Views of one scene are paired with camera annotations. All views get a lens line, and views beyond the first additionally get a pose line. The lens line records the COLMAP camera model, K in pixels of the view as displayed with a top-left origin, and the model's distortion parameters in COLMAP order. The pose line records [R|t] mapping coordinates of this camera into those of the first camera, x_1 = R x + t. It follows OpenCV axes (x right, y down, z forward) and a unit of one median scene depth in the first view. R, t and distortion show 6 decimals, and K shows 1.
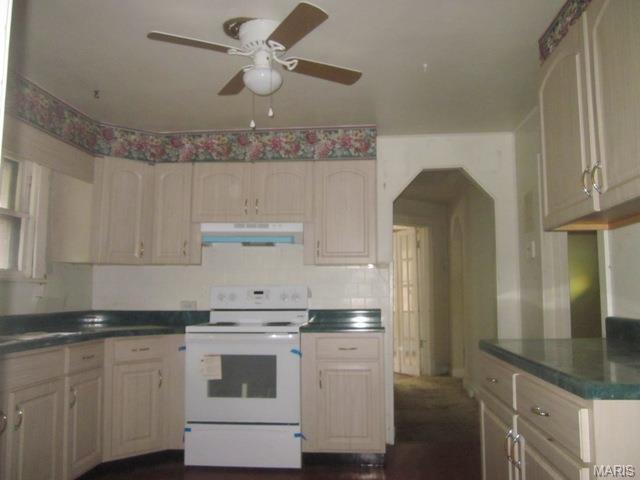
lens RADIAL K [[523.9, 0, 315.8], [0, 523.9, 234.7], [0, 0, 1]] dist [-0.047869, 0.006673]
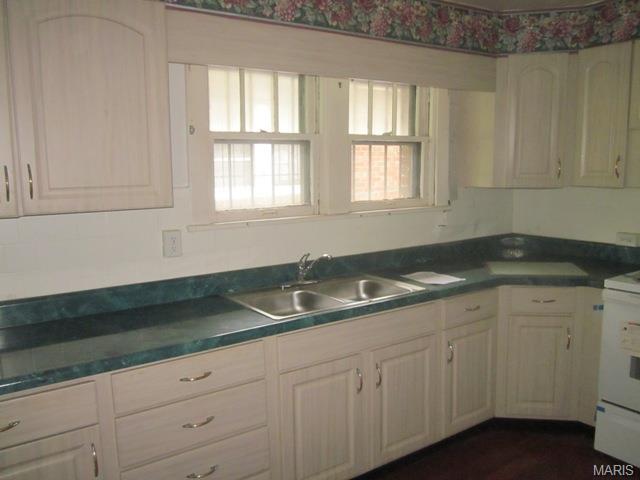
lens RADIAL K [[523.9, 0, 318.2], [0, 523.9, 238.1], [0, 0, 1]] dist [-0.047869, 0.006673]
pose [[0.631525, 0.093510, -0.769696, 0.054541], [0.101868, 0.974090, 0.201922, -0.072480], [0.768634, -0.205926, 0.605637, 0.249880]]
